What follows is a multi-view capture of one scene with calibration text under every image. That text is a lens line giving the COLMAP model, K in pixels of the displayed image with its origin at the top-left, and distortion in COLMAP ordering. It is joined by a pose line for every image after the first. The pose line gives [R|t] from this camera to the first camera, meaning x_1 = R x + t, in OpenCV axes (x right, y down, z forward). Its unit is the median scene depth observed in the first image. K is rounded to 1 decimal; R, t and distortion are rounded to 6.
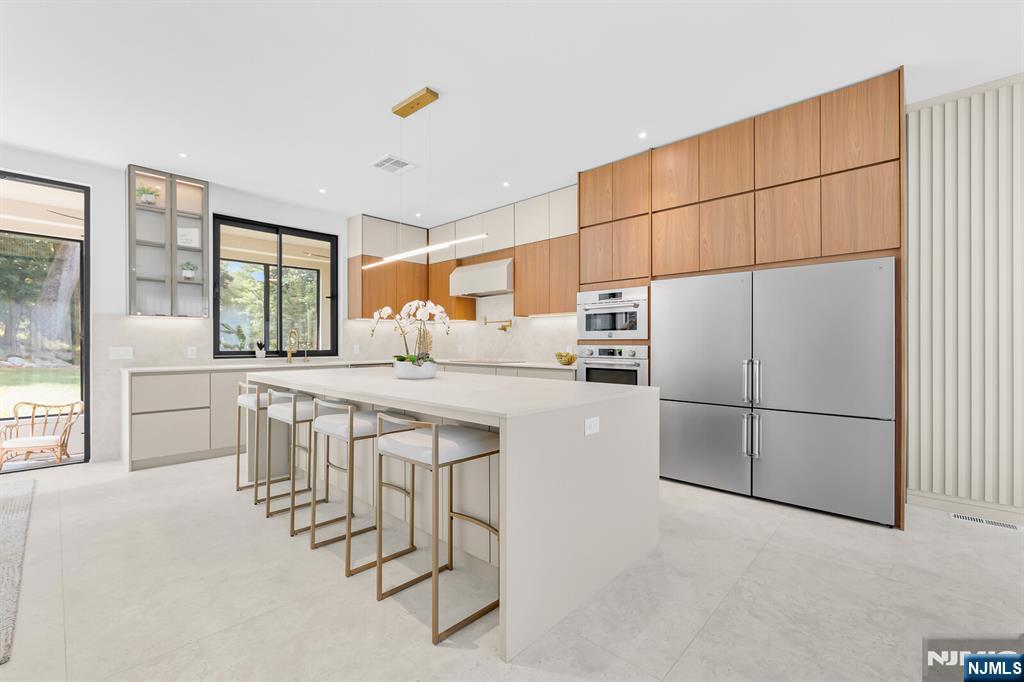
lens RADIAL K [[436.9, 0, 509.1], [0, 436.9, 342.4], [0, 0, 1]] dist [-0.000021, 0.000984]
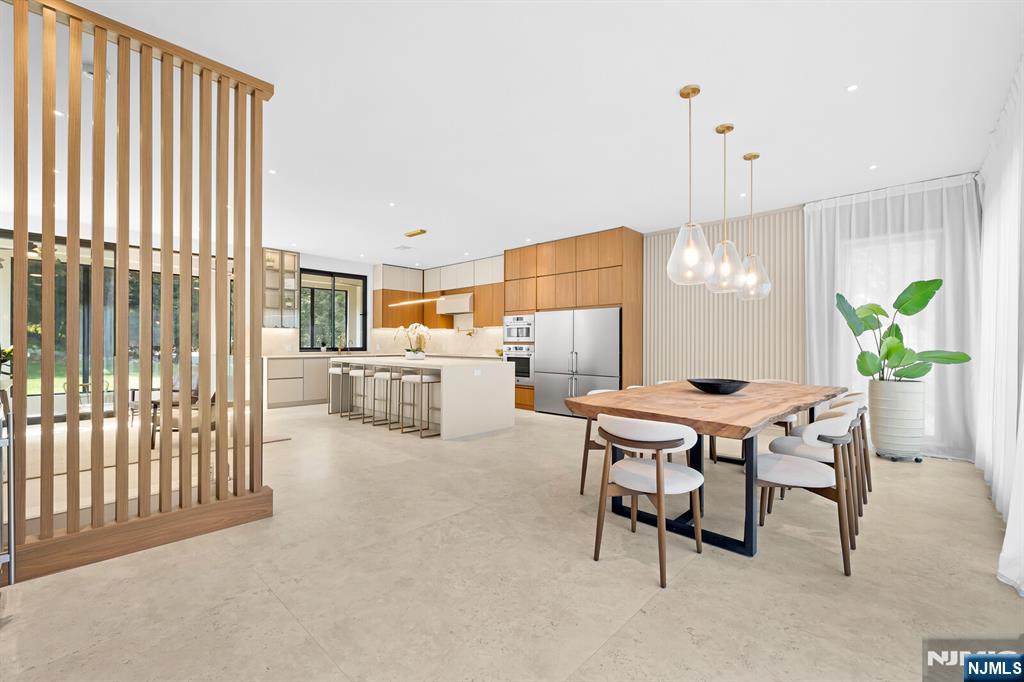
lens RADIAL K [[436.9, 0, 506.2], [0, 436.9, 339.9], [0, 0, 1]] dist [-0.000021, 0.000984]
pose [[0.999979, 0.004329, -0.004722, 0.170649], [-0.004357, 0.999973, -0.005978, -0.002953], [0.004696, 0.005998, 0.999971, -0.804262]]
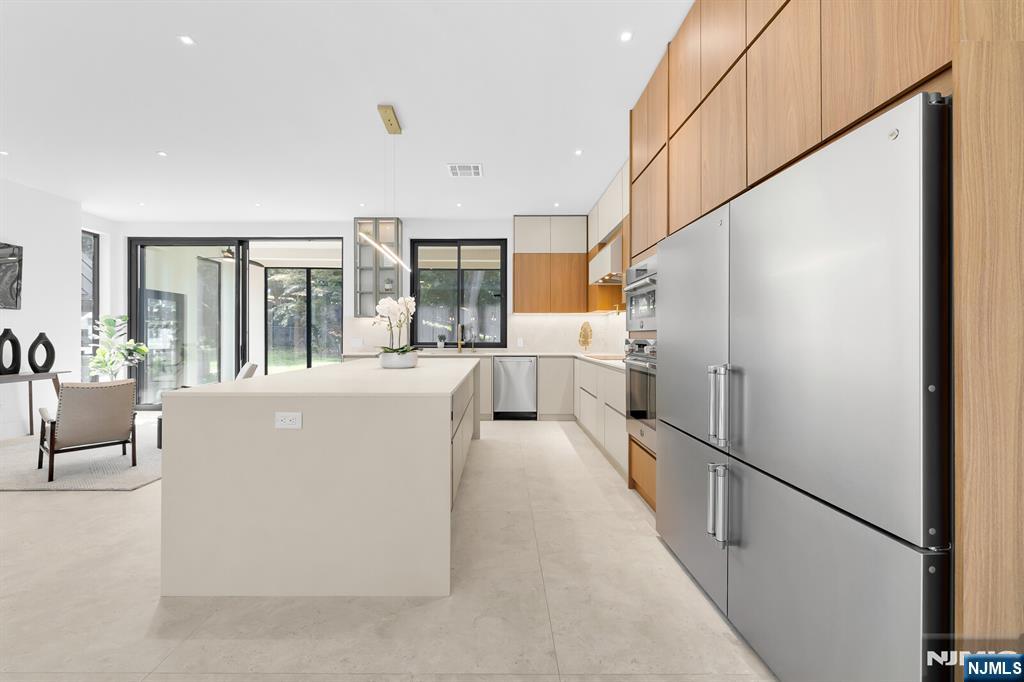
lens RADIAL K [[436.9, 0, 503.0], [0, 436.9, 343.0], [0, 0, 1]] dist [-0.000021, 0.000984]
pose [[0.692371, 0.012679, -0.721430, 0.539386], [0.000658, 0.999834, 0.018204, -0.001823], [0.721542, -0.013078, 0.692248, 0.305166]]
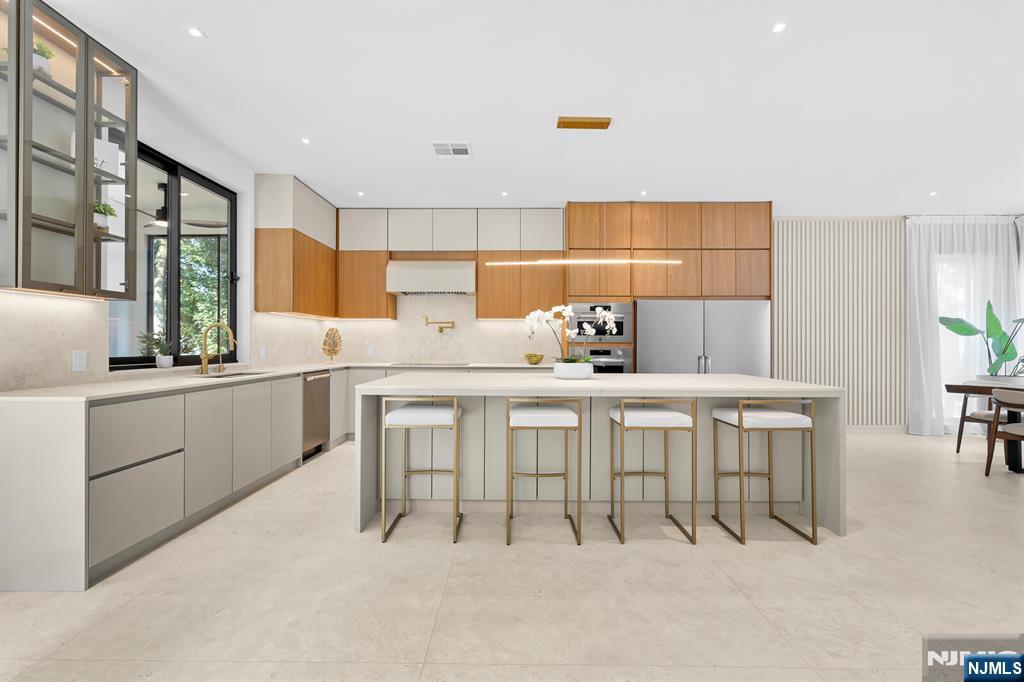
lens RADIAL K [[436.9, 0, 512.3], [0, 436.9, 342.8], [0, 0, 1]] dist [-0.000021, 0.000984]
pose [[0.726149, 0.004994, 0.687519, -0.747260], [-0.003907, 0.999987, -0.003137, -0.000094], [-0.687526, -0.000408, 0.726159, 0.234422]]
